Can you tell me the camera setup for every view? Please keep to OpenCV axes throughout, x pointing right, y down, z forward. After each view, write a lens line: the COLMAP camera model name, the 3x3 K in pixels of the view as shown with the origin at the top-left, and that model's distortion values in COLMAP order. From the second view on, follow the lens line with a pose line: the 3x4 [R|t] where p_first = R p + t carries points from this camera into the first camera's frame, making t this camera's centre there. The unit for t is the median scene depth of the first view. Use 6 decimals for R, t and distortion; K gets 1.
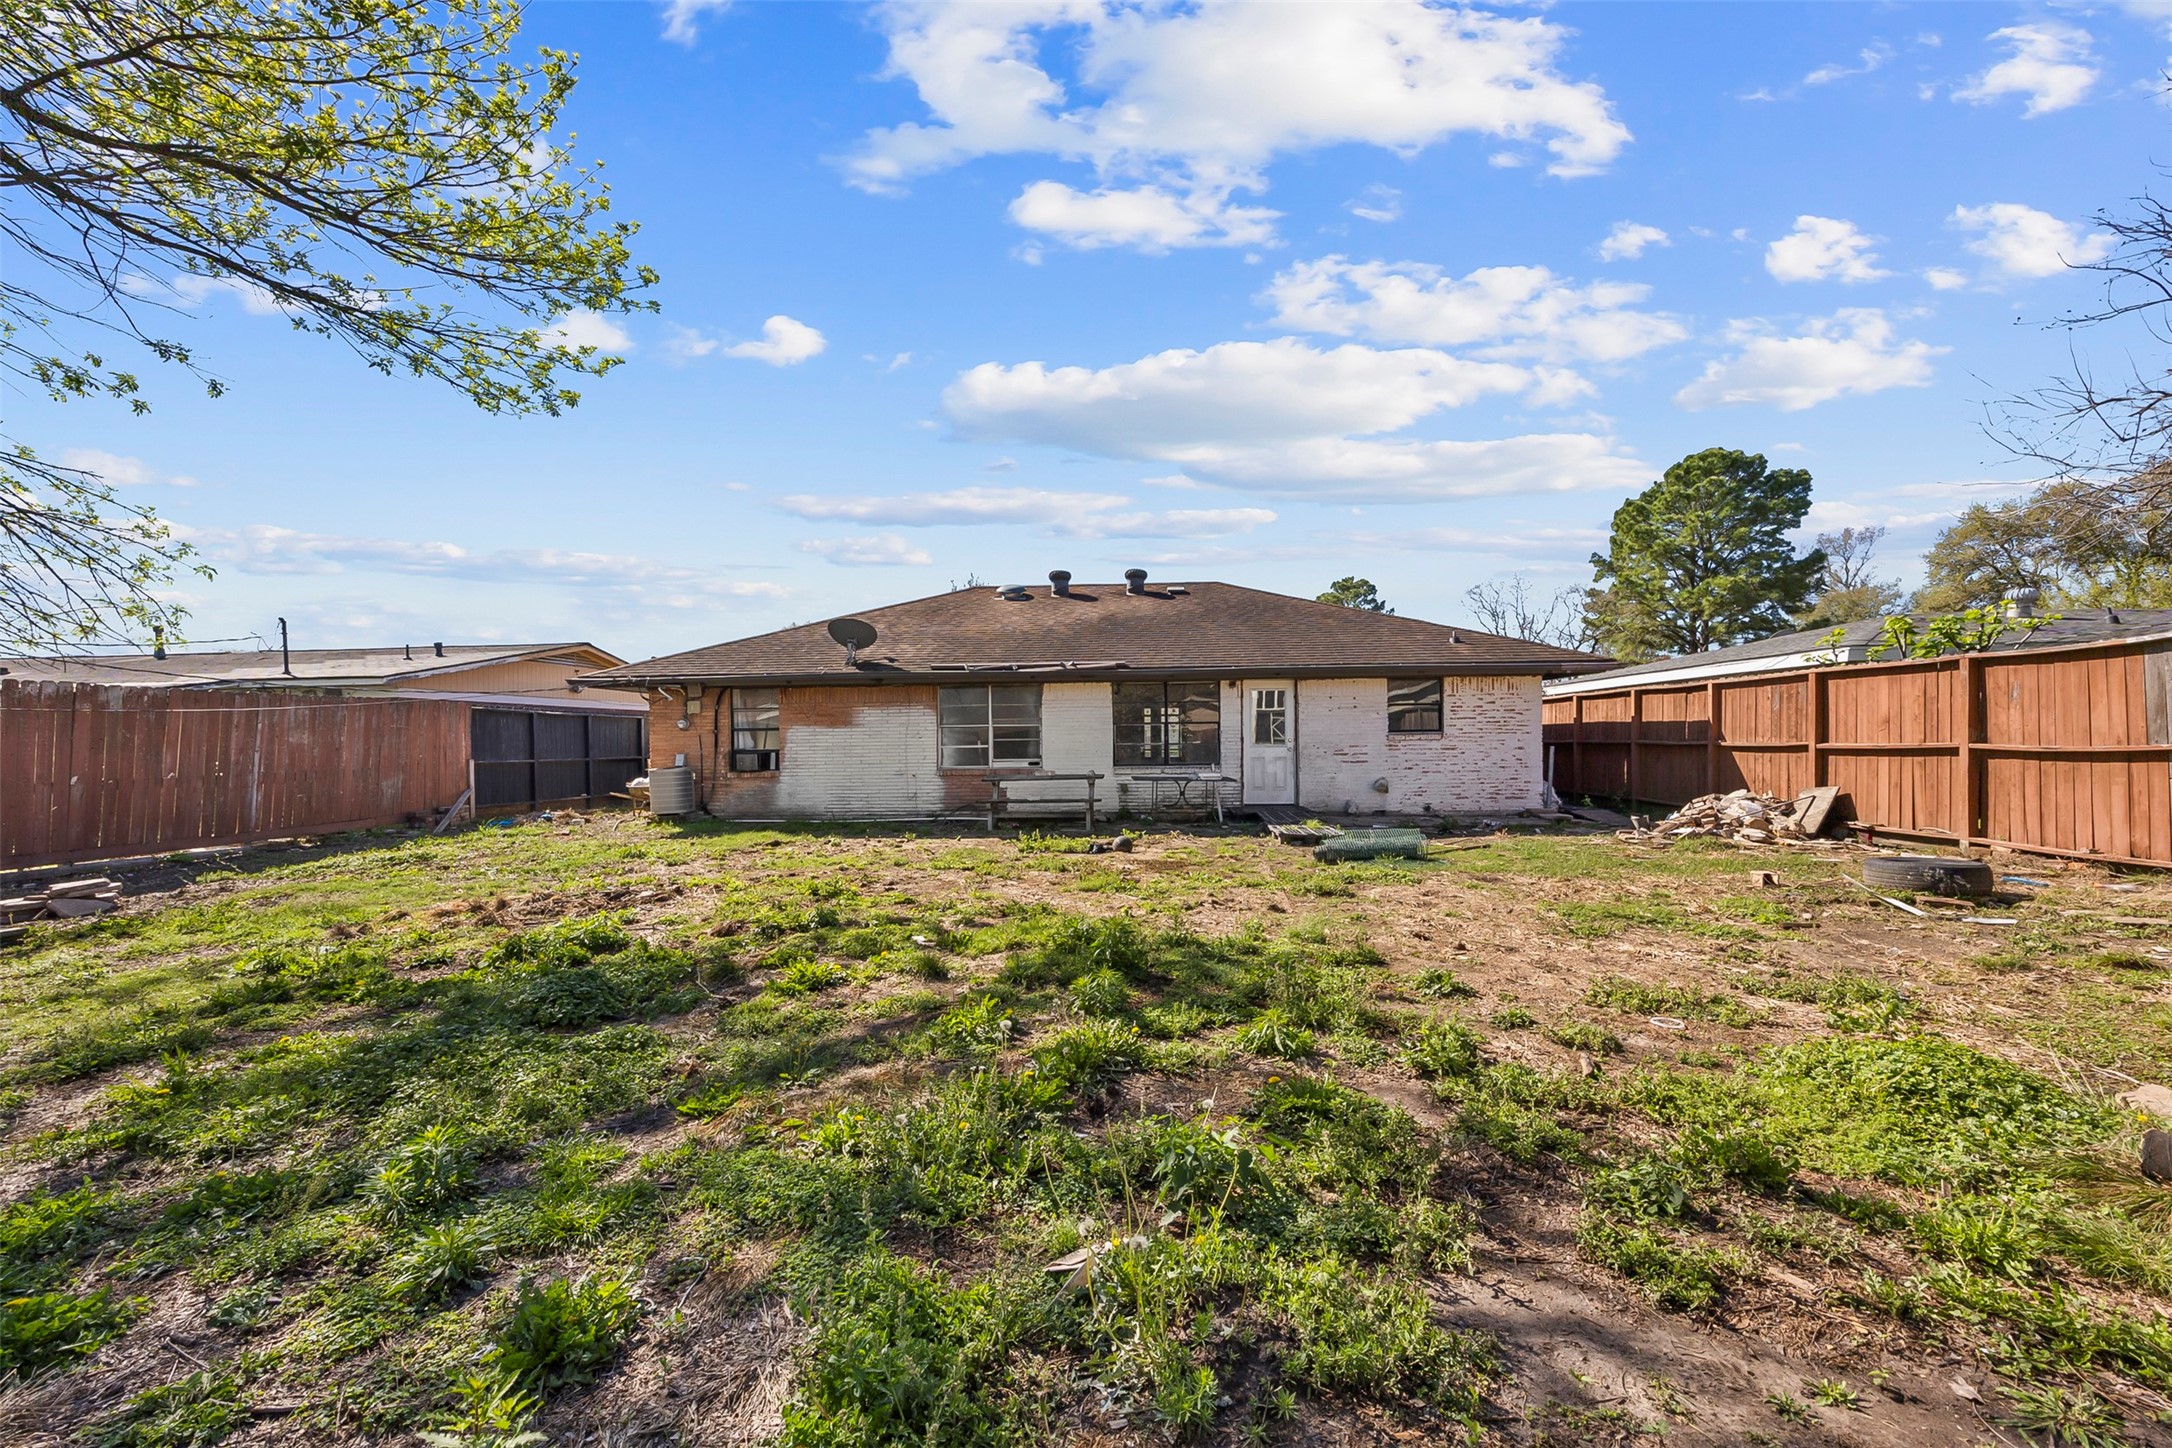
lens RADIAL K [[825.0, 0, 1102.5], [0, 825.0, 724.2], [0, 0, 1]] dist [-0.002155, 0.000148]
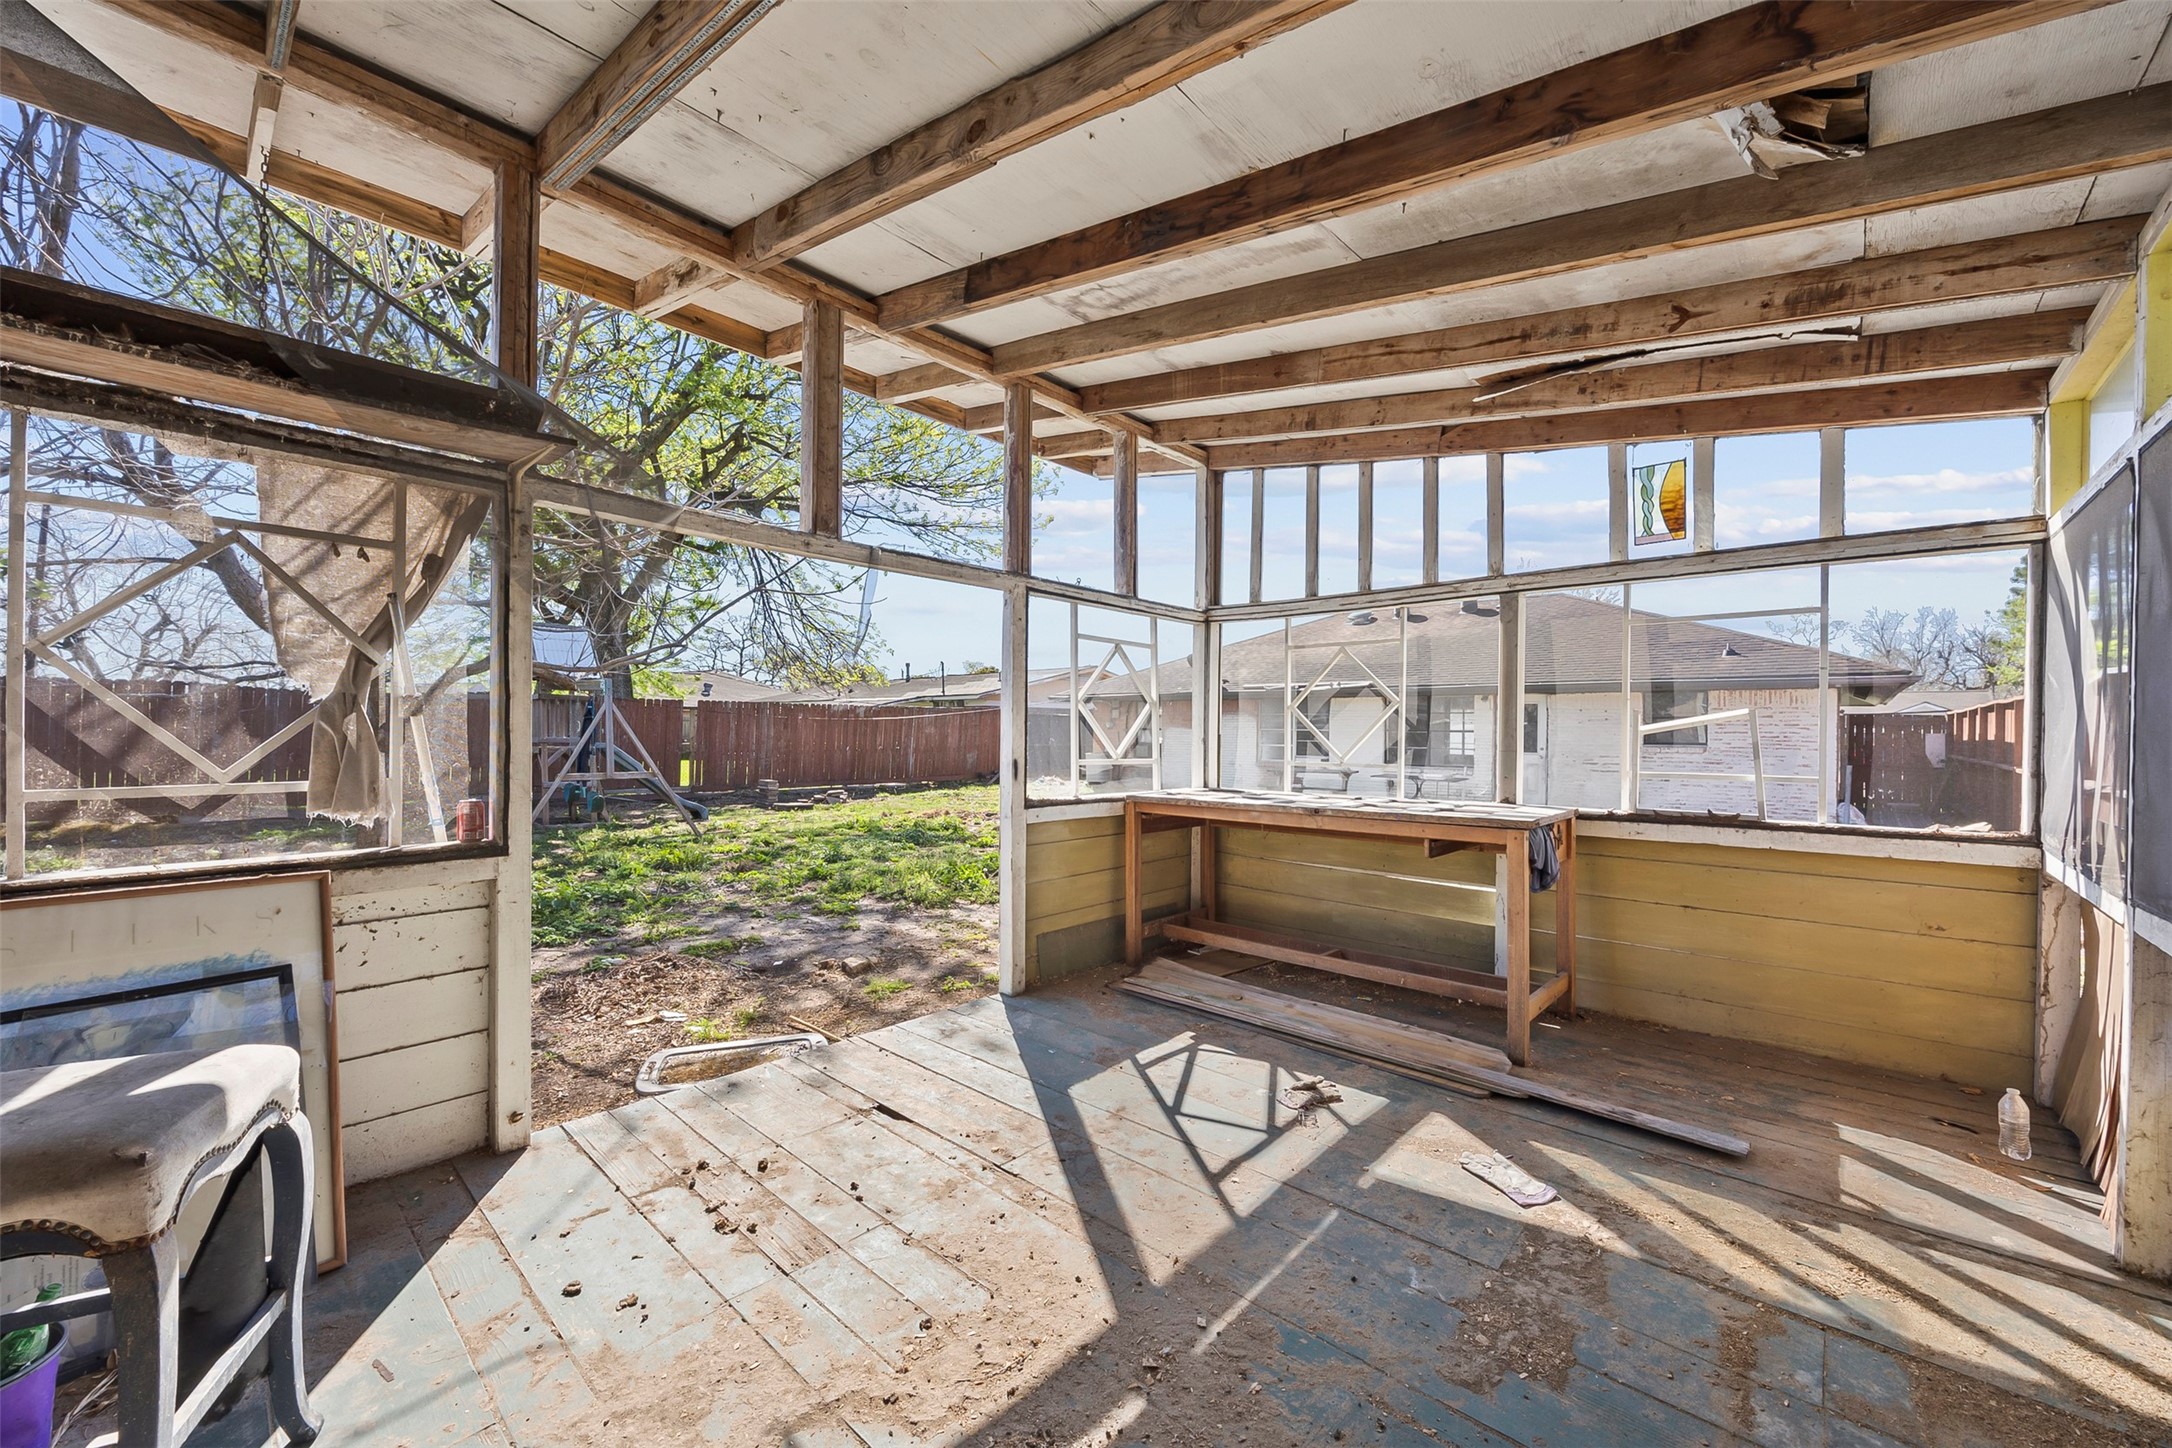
lens RADIAL K [[825.0, 0, 1094.6], [0, 825.0, 725.1], [0, 0, 1]] dist [-0.002155, 0.000148]
pose [[0.788165, 0.015435, -0.615270, 0.433451], [-0.008282, 0.999861, 0.014475, -0.023073], [0.615408, -0.006313, 0.788183, -0.240964]]
